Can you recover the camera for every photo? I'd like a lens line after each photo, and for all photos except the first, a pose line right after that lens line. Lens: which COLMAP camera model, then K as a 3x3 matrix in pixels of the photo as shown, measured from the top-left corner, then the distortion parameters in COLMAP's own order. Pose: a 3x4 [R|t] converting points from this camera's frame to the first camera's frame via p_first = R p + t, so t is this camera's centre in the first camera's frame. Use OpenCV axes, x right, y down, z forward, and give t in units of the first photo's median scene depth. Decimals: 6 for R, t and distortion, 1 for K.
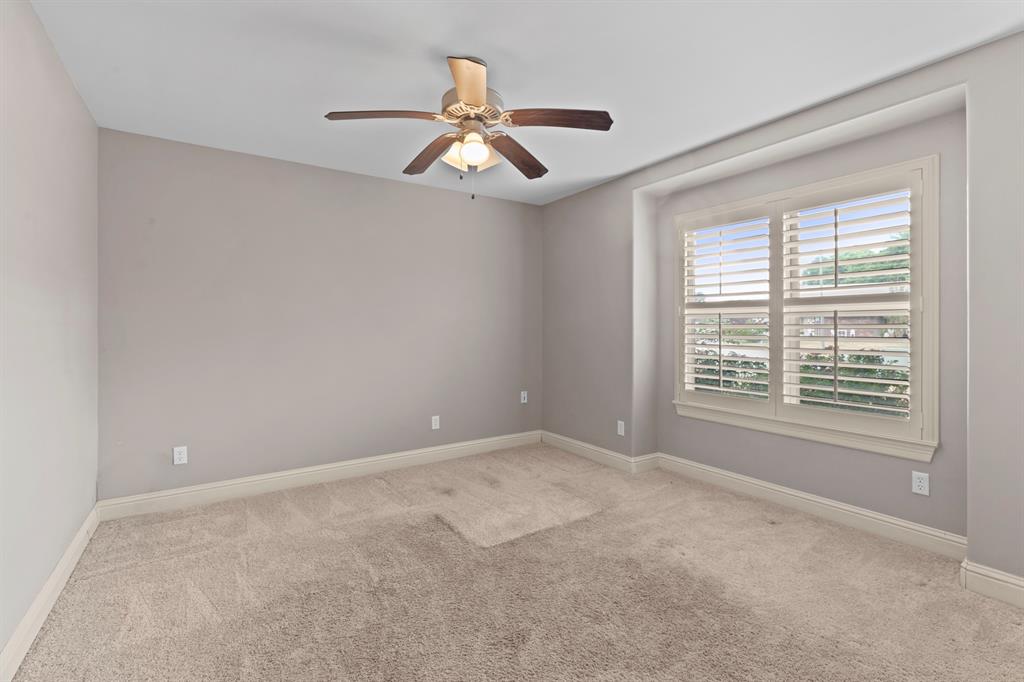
lens RADIAL K [[462.9, 0, 516.6], [0, 462.9, 332.9], [0, 0, 1]] dist [0.002071, 0.000621]
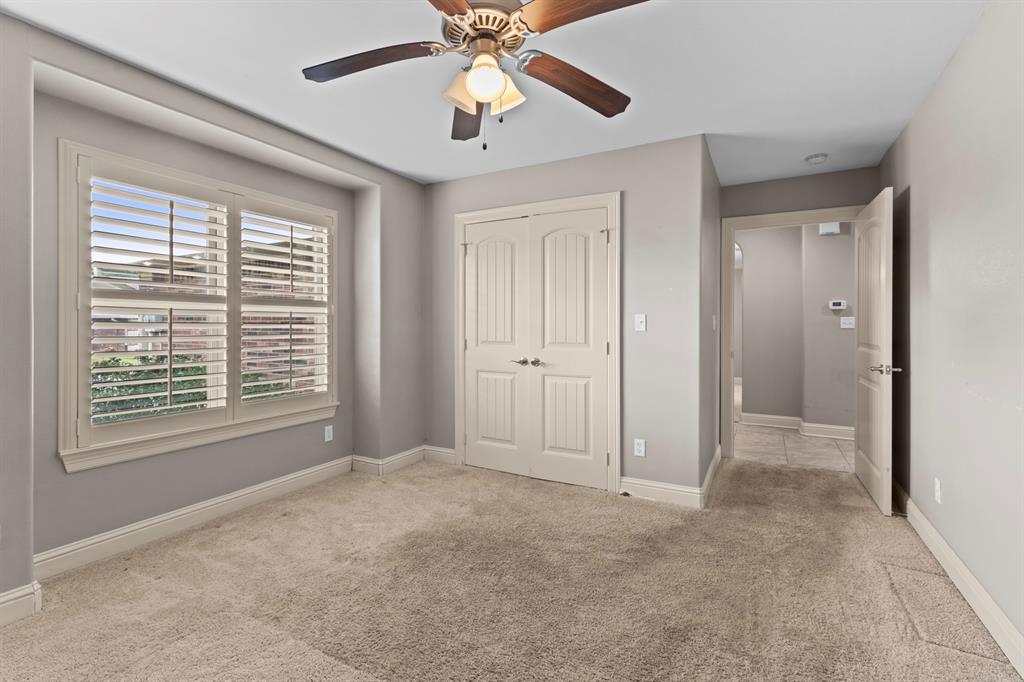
lens RADIAL K [[462.9, 0, 517.0], [0, 462.9, 332.5], [0, 0, 1]] dist [0.002071, 0.000621]
pose [[-0.475508, -0.015746, 0.879570, -0.546655], [0.008688, 0.999707, 0.022593, -0.015610], [-0.879668, 0.018385, -0.475232, 0.940789]]
